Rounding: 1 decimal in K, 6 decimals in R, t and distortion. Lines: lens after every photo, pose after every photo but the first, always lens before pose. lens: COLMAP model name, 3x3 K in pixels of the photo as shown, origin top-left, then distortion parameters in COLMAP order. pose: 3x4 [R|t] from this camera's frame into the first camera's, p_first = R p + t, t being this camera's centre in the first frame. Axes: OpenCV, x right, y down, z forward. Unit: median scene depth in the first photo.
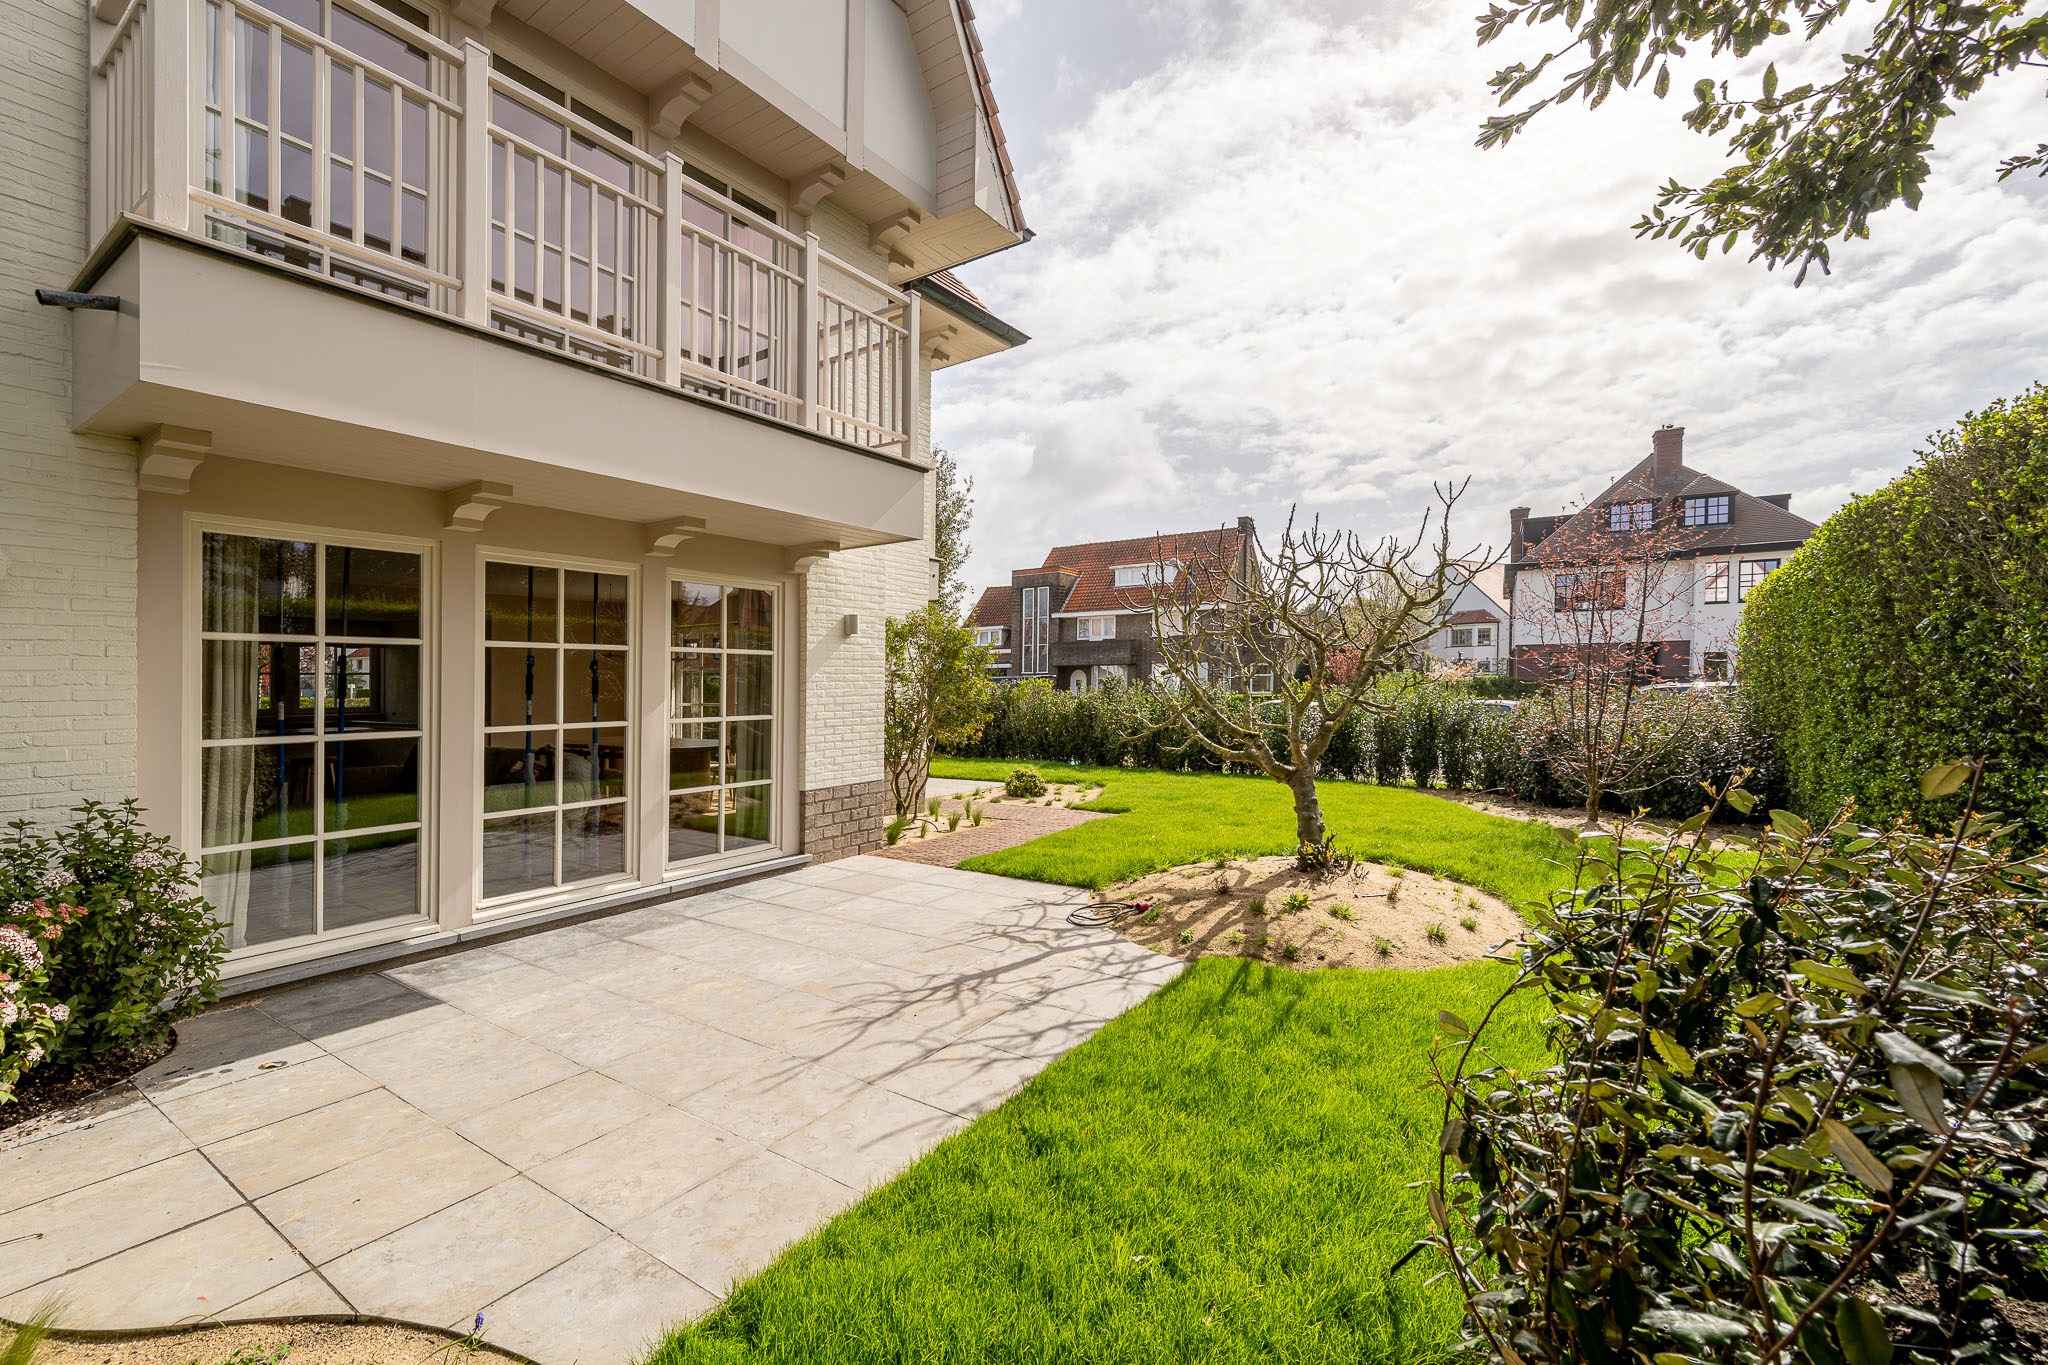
lens RADIAL K [[875.9, 0, 1042.6], [0, 875.9, 677.7], [0, 0, 1]] dist [-0.002943, 0.000039]
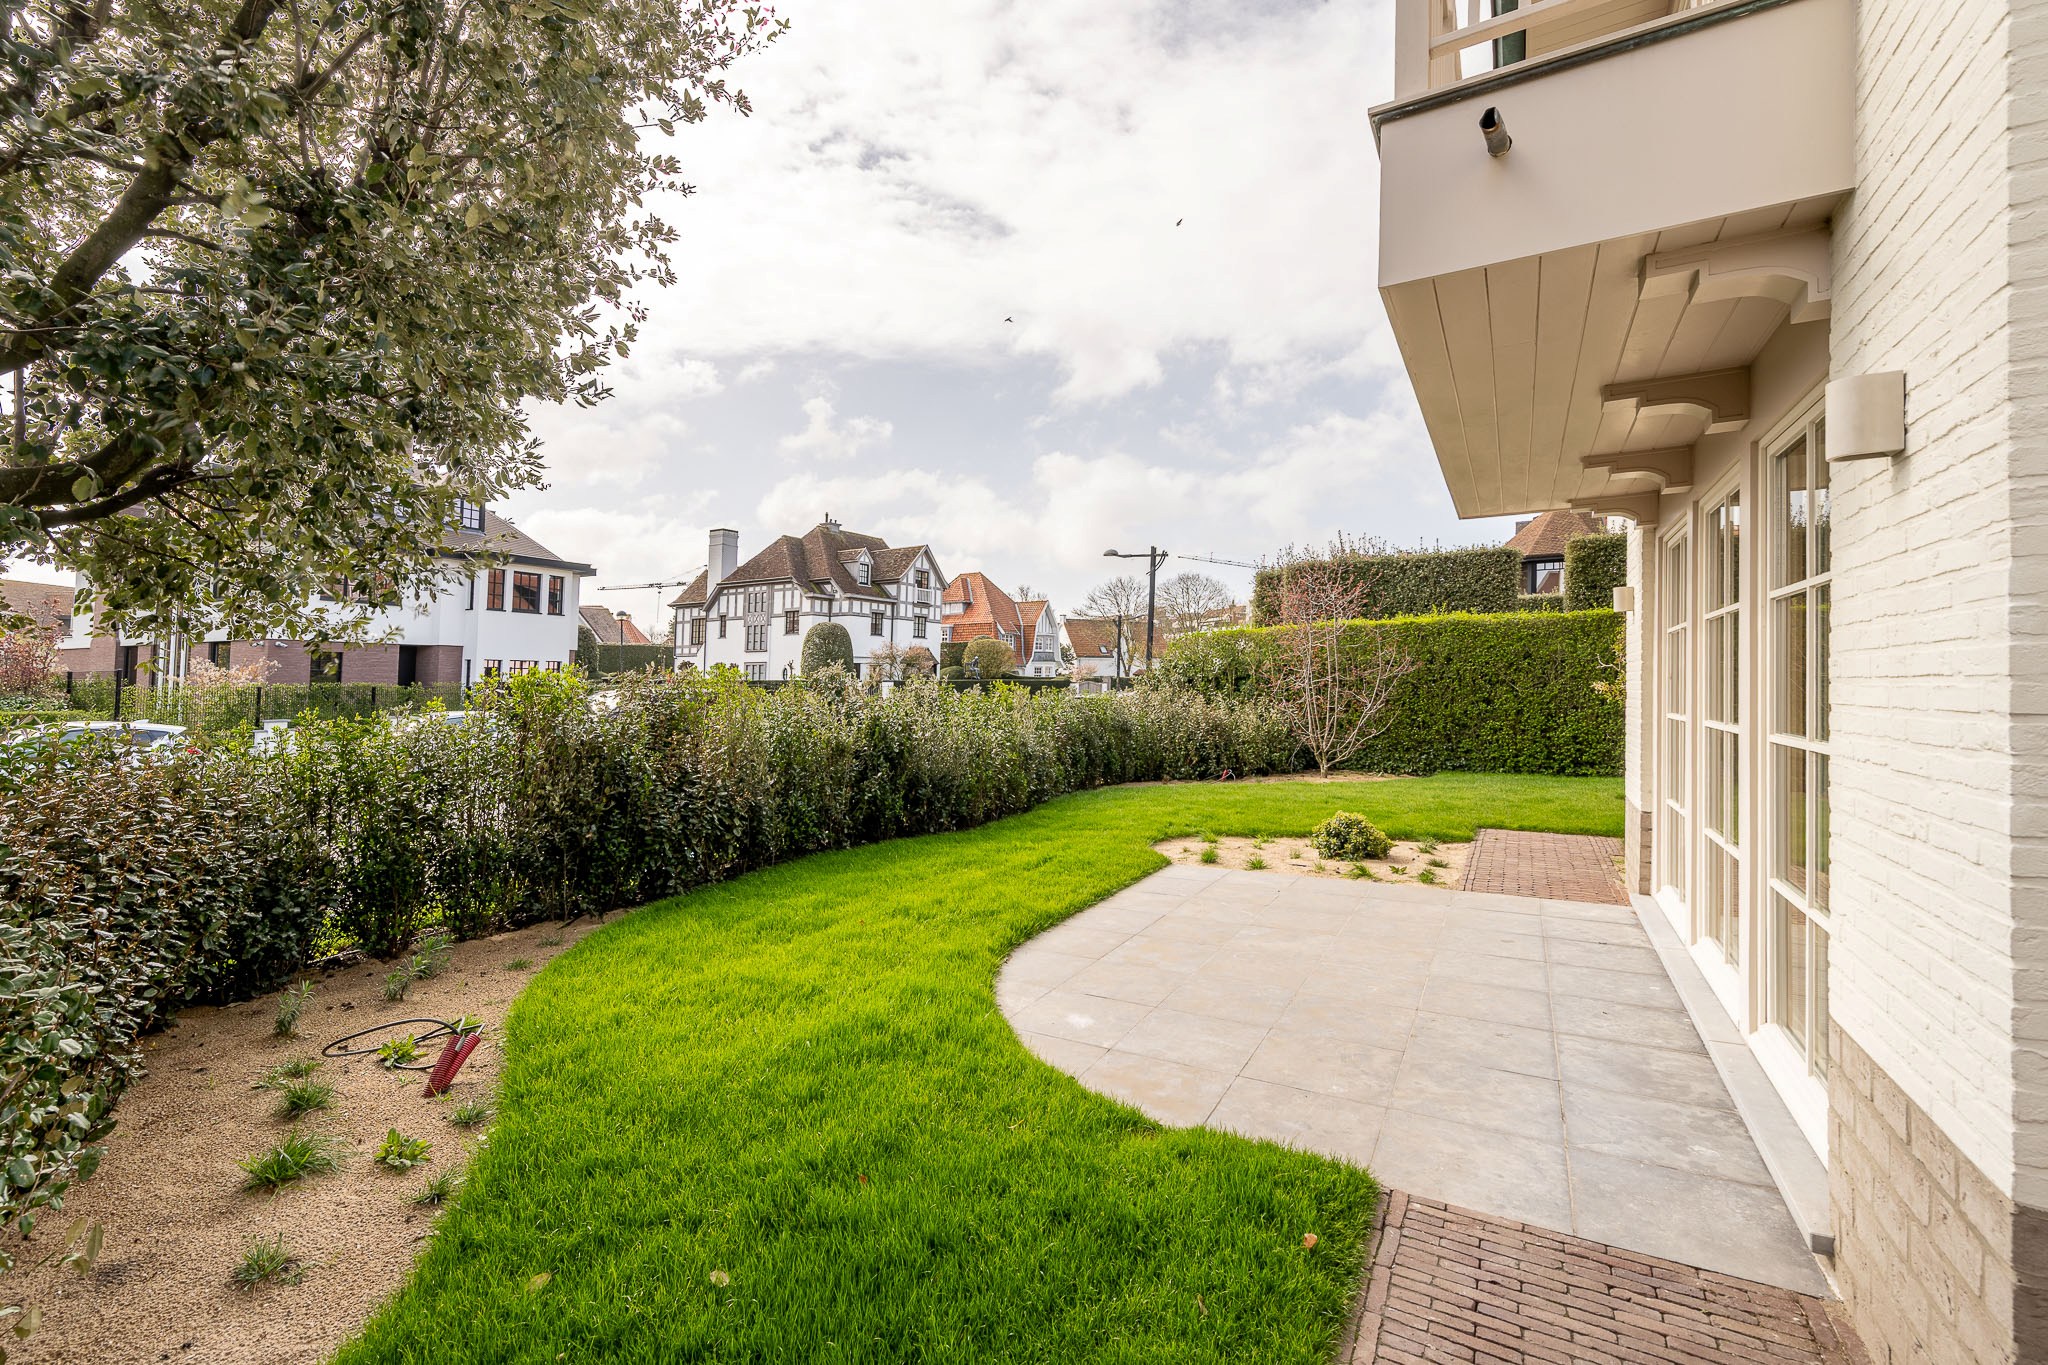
lens RADIAL K [[875.9, 0, 1022.8], [0, 875.9, 641.3], [0, 0, 1]] dist [-0.002943, 0.000039]
pose [[-0.059257, 0.057036, 0.996612, -0.551701], [-0.000188, 0.998366, -0.057147, 0.013449], [-0.998243, -0.003574, -0.059150, 1.109721]]
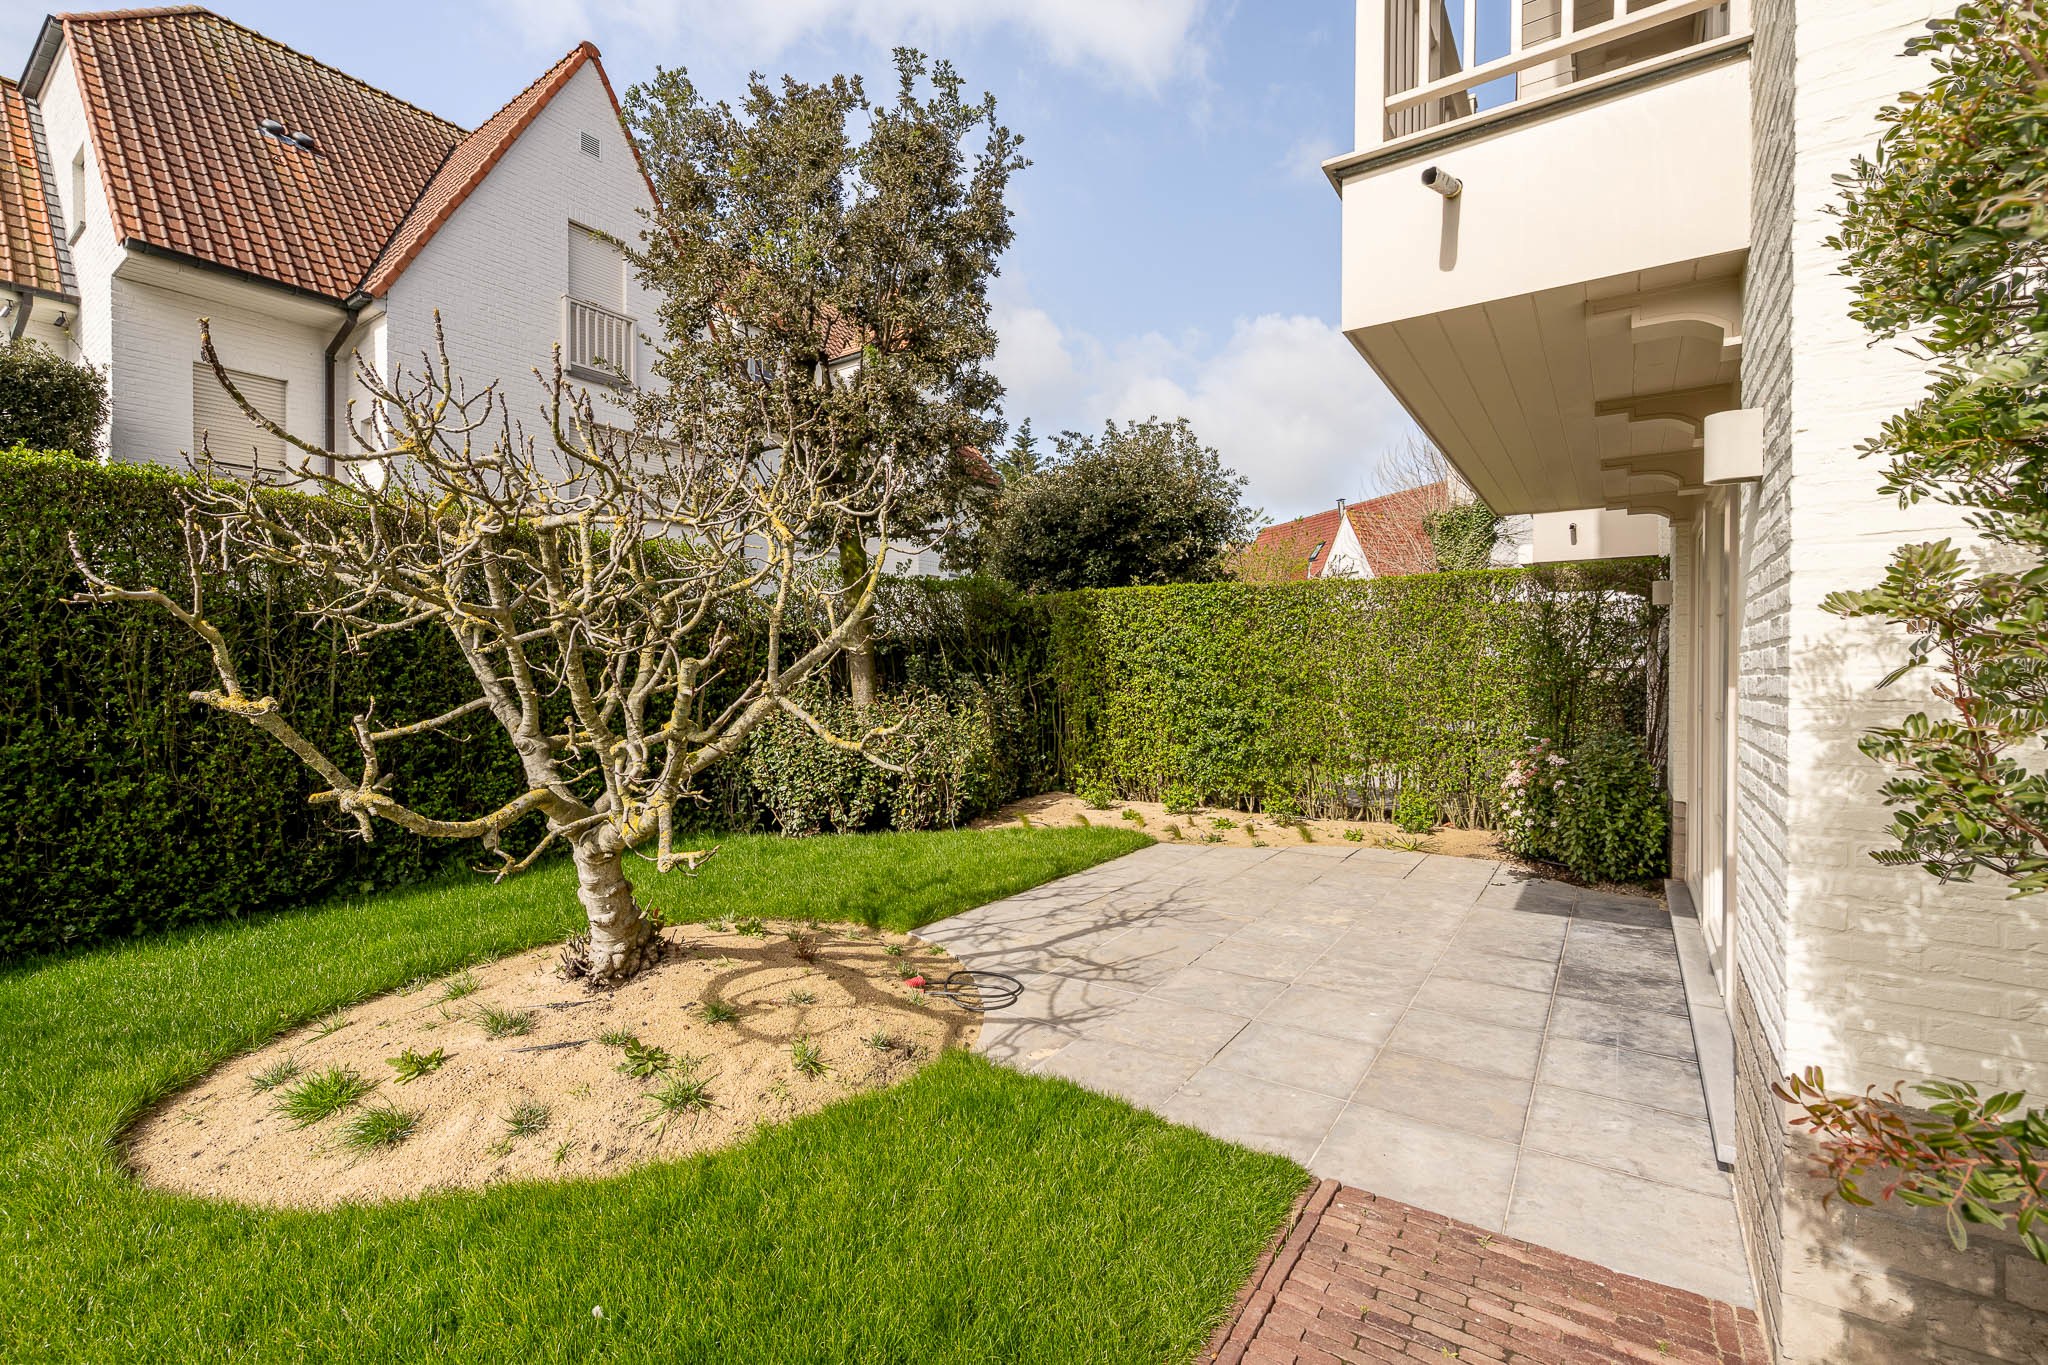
lens RADIAL K [[875.9, 0, 1047.0], [0, 875.9, 680.3], [0, 0, 1]] dist [-0.002943, 0.000039]
pose [[-0.999993, 0.003351, 0.001940, 0.001629], [0.003360, 0.999985, 0.004365, 0.006447], [-0.001926, 0.004372, -0.999989, 0.726048]]
